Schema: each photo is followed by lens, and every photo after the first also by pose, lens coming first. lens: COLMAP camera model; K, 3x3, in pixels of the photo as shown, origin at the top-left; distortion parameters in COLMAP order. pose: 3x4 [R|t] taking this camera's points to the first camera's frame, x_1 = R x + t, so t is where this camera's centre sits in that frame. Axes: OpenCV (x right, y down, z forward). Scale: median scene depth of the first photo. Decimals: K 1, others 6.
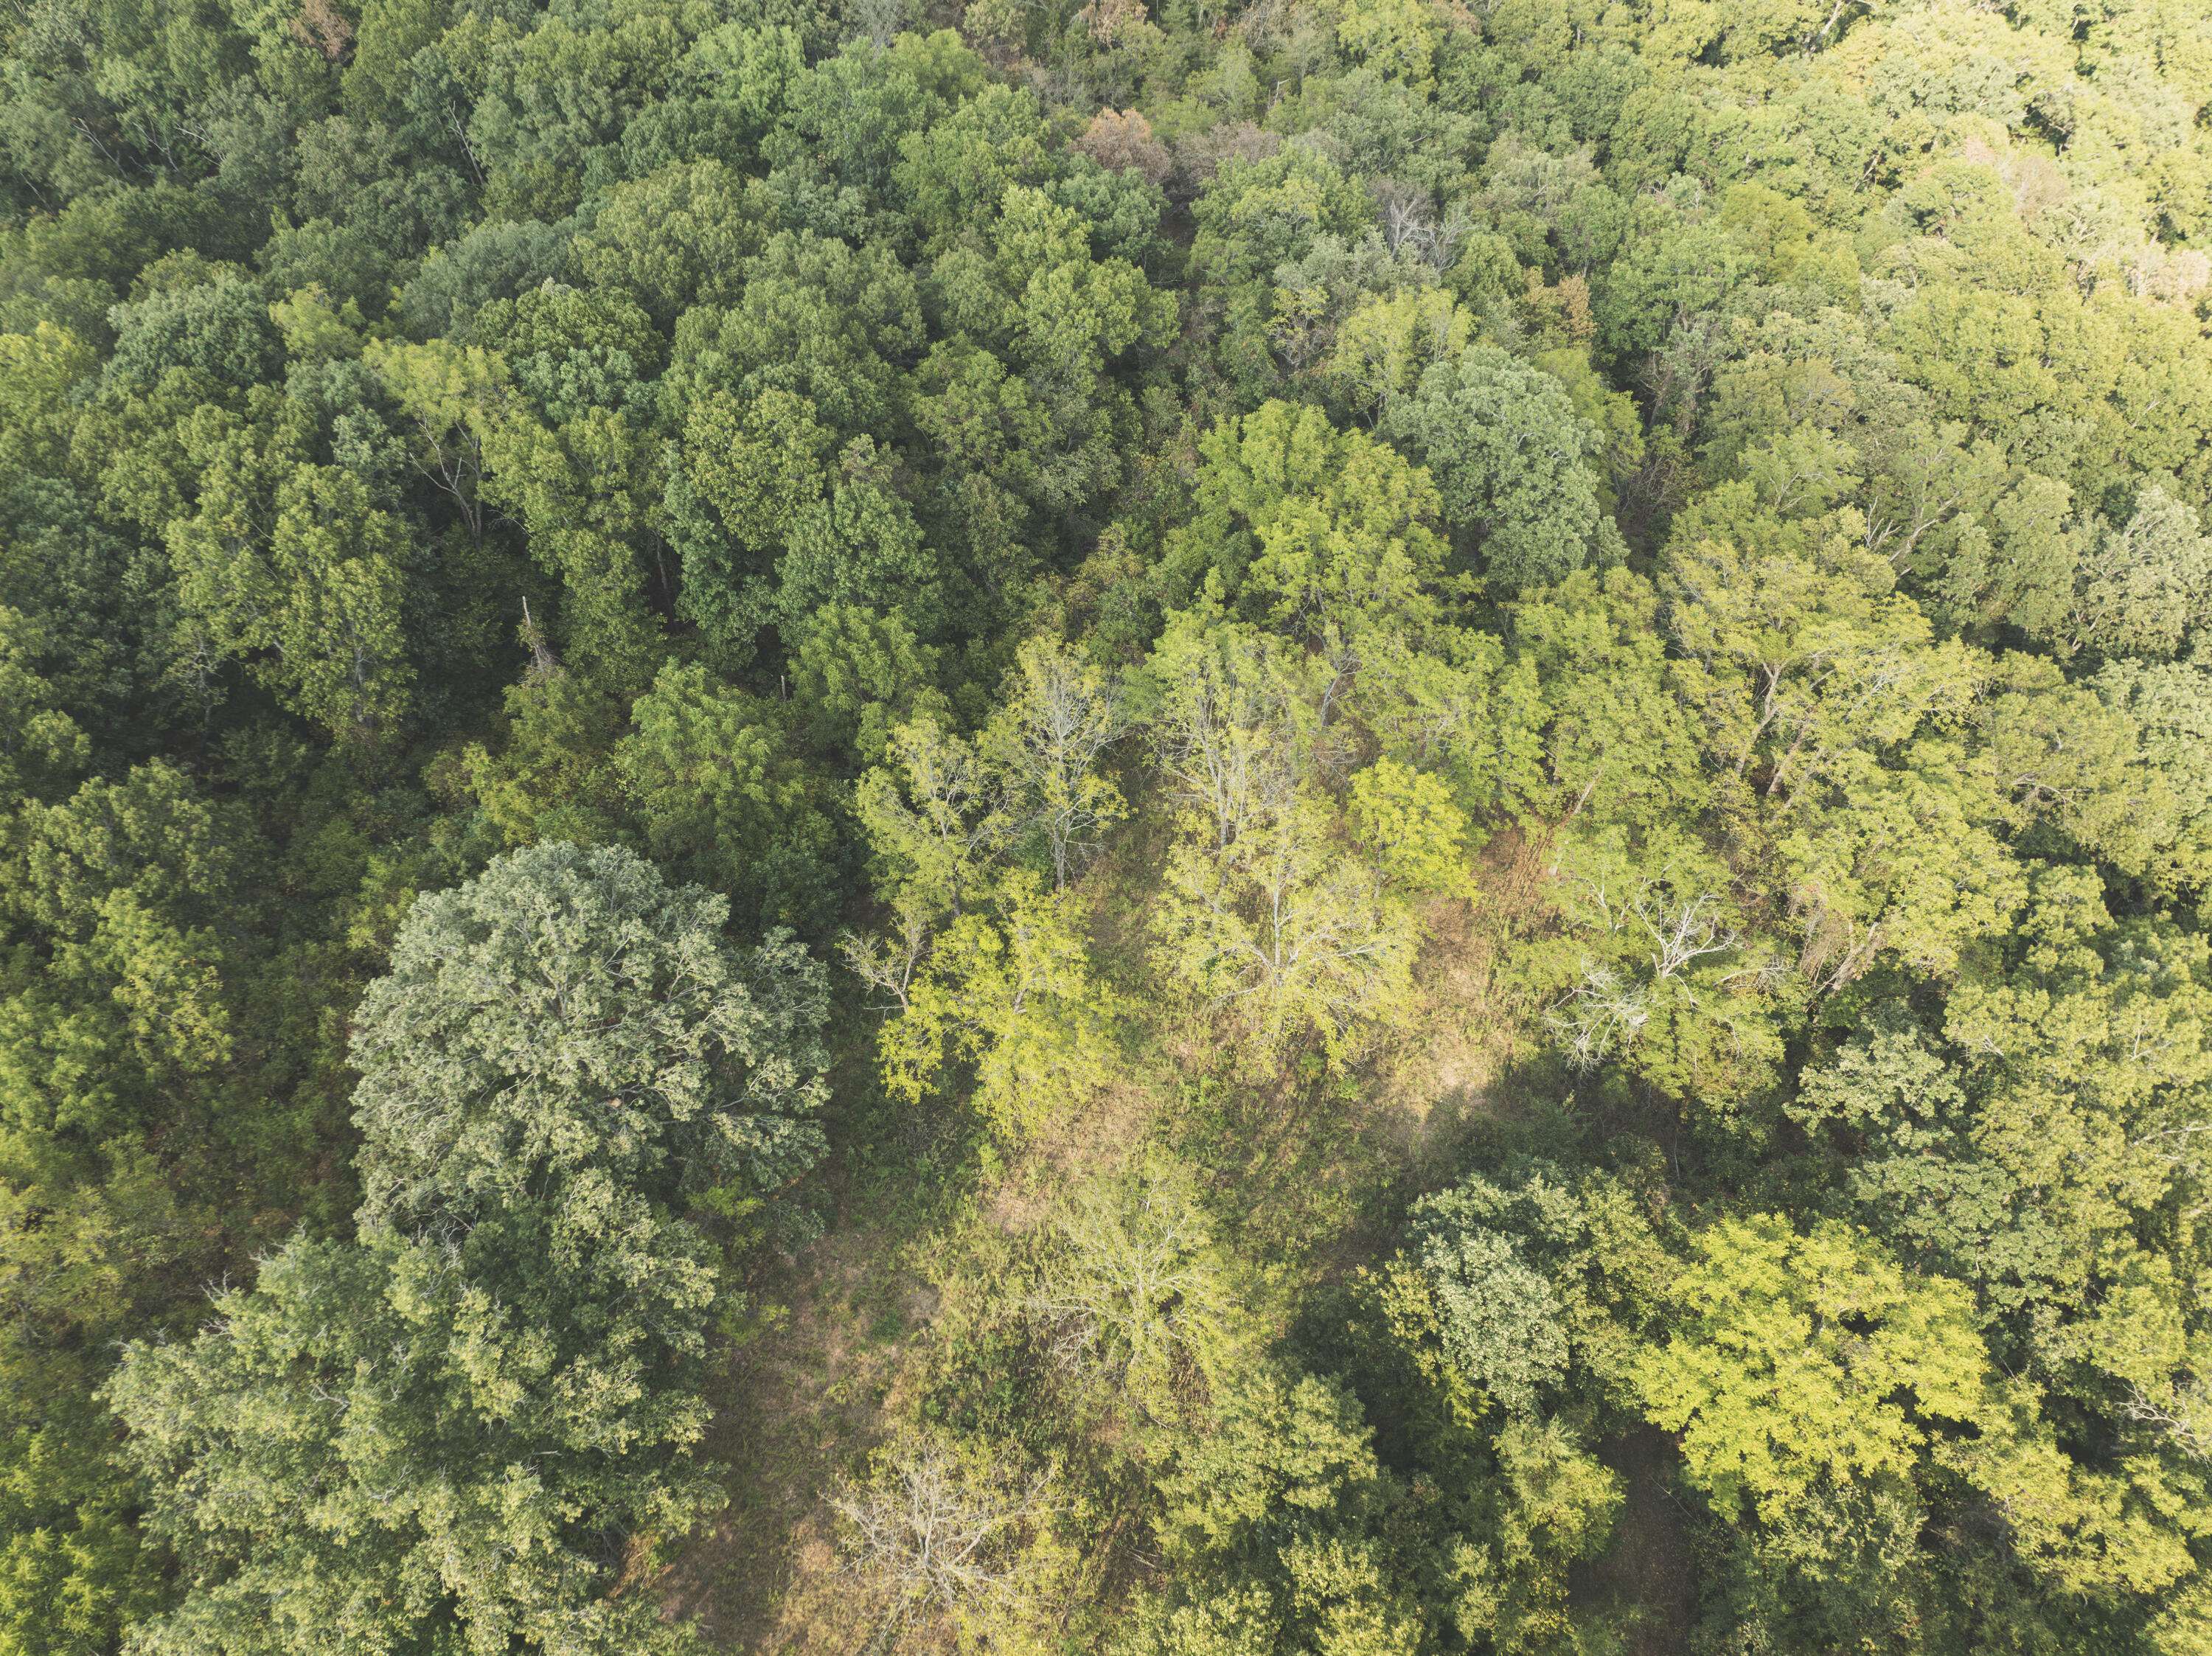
lens RADIAL K [[1570.1, 0, 1101.4], [0, 1570.1, 820.8], [0, 0, 1]] dist [-0.043742, 0.013703]
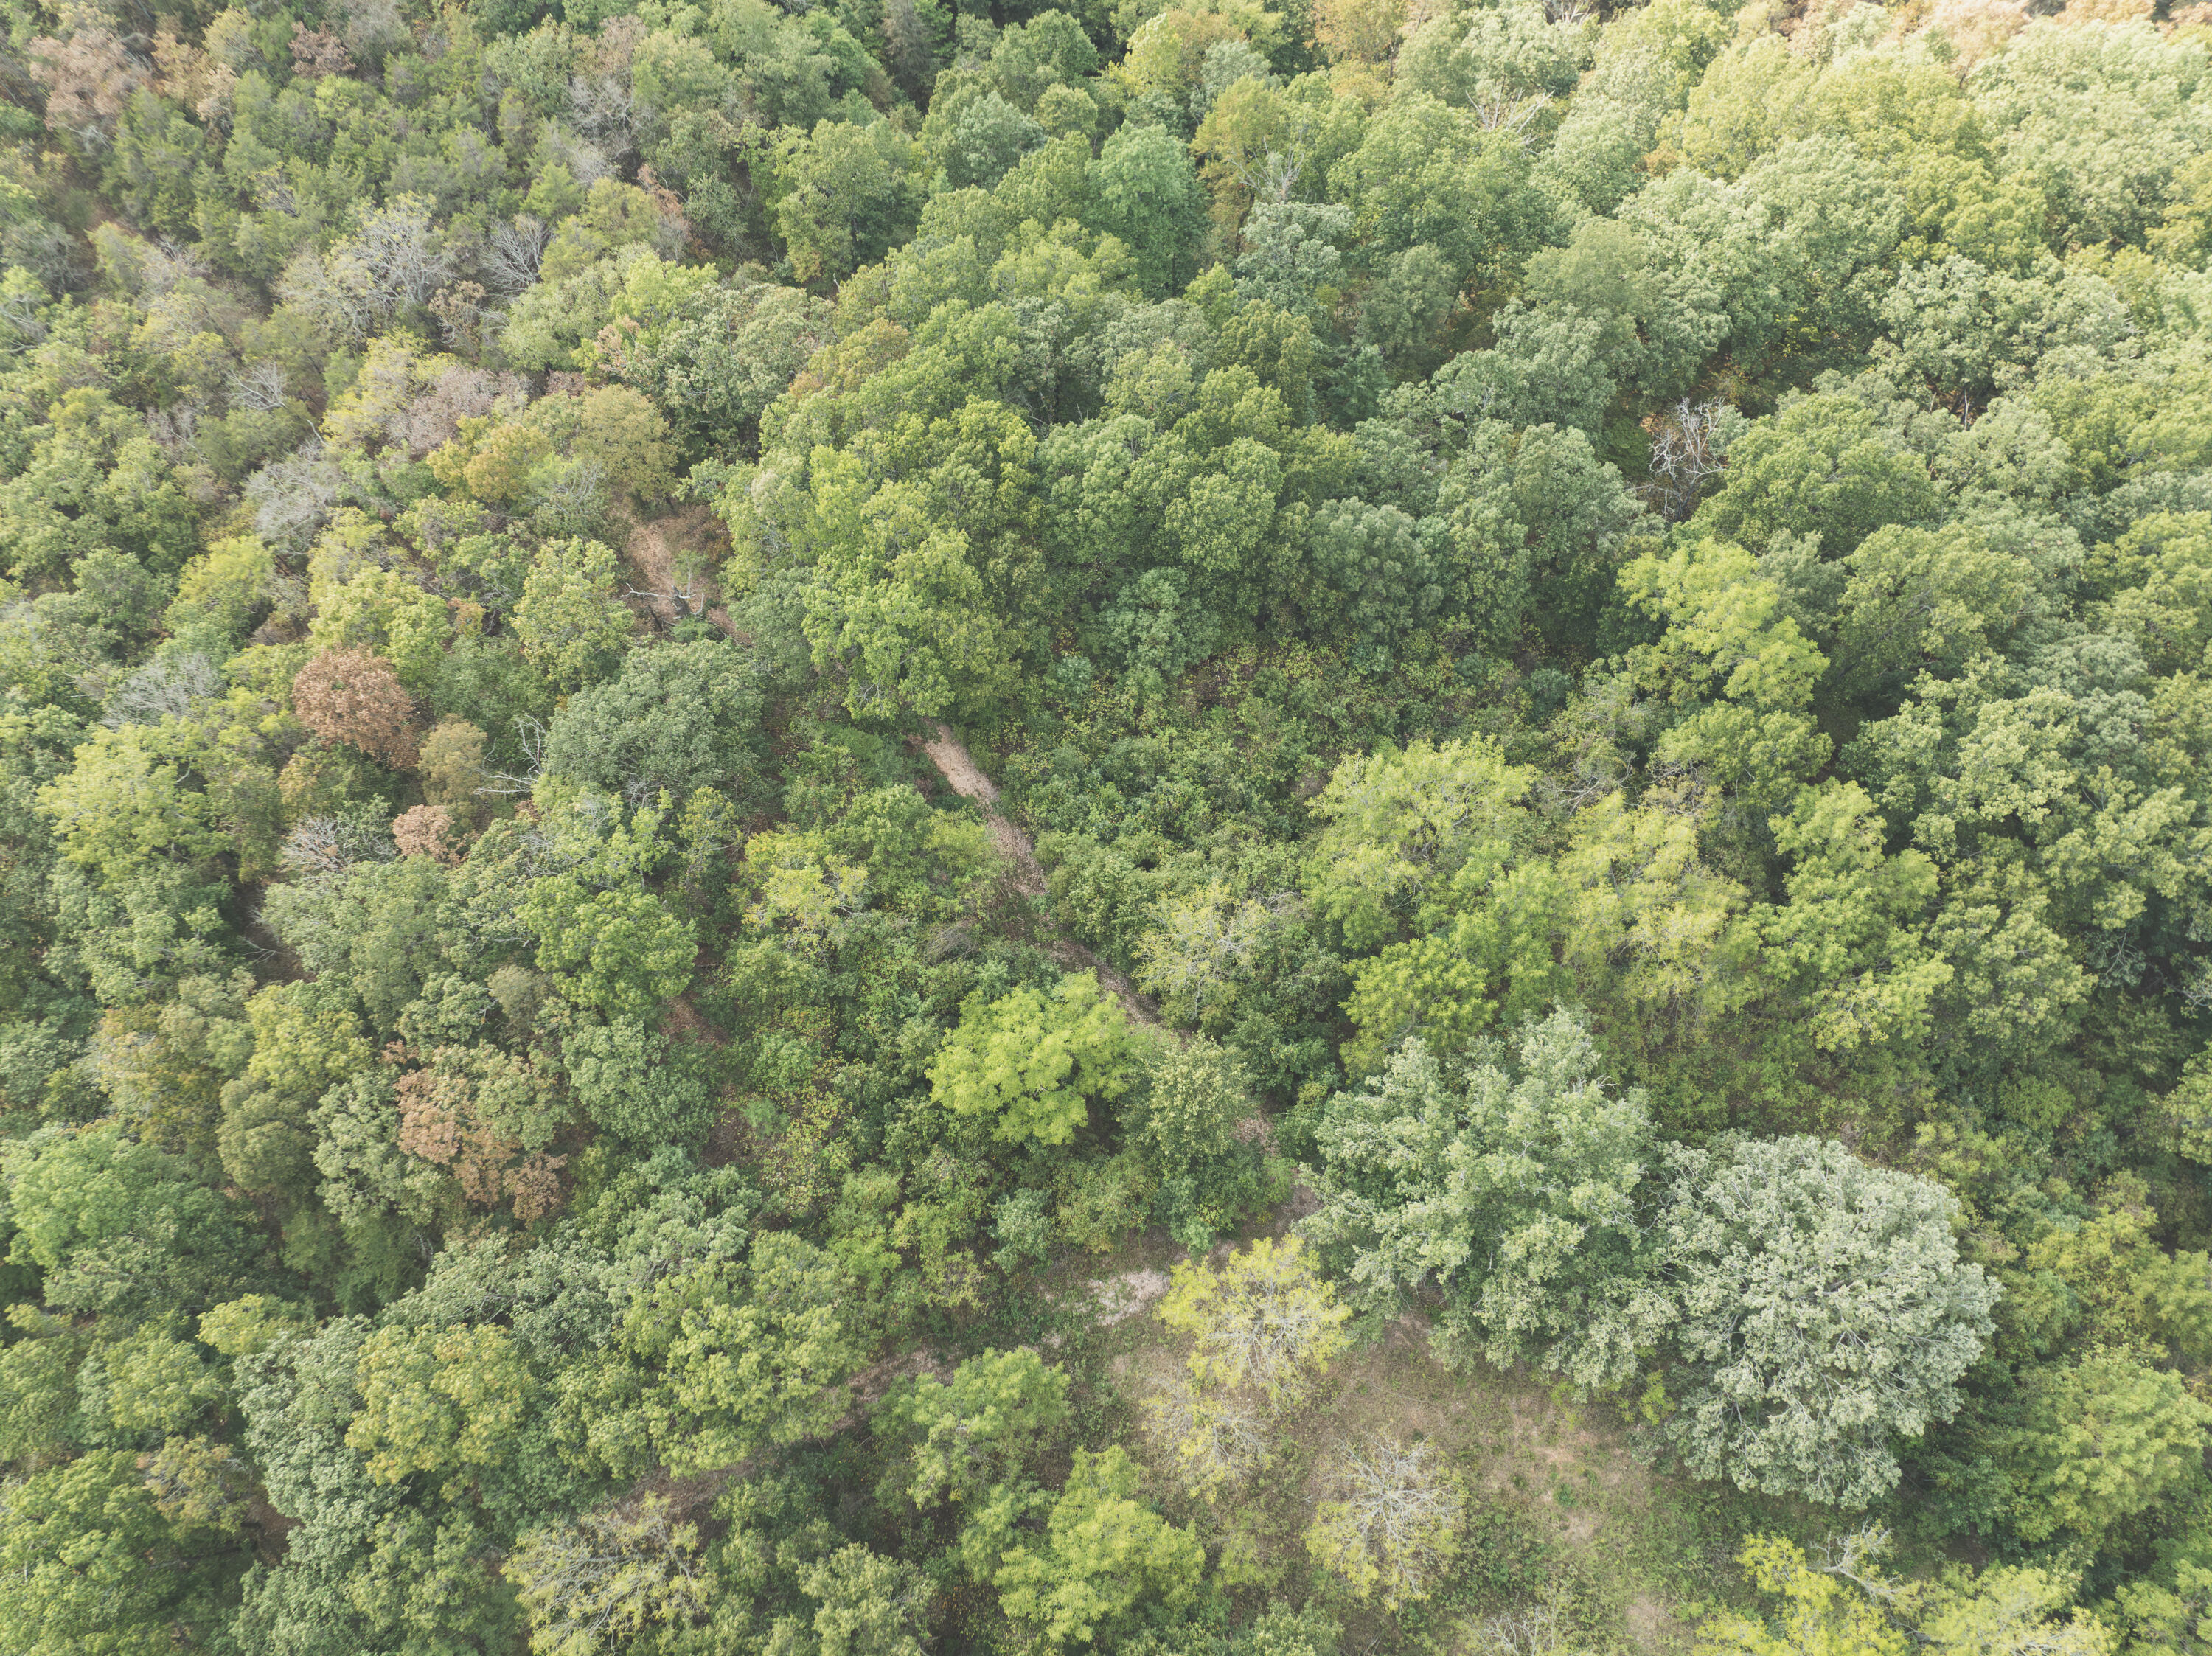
lens RADIAL K [[1570.1, 0, 1083.0], [0, 1570.1, 822.4], [0, 0, 1]] dist [-0.043742, 0.013703]
pose [[-0.278128, 0.880706, -0.383408, -0.024504], [-0.719579, 0.073370, 0.690523, -0.473948], [0.636279, 0.467946, 0.613332, -0.510462]]
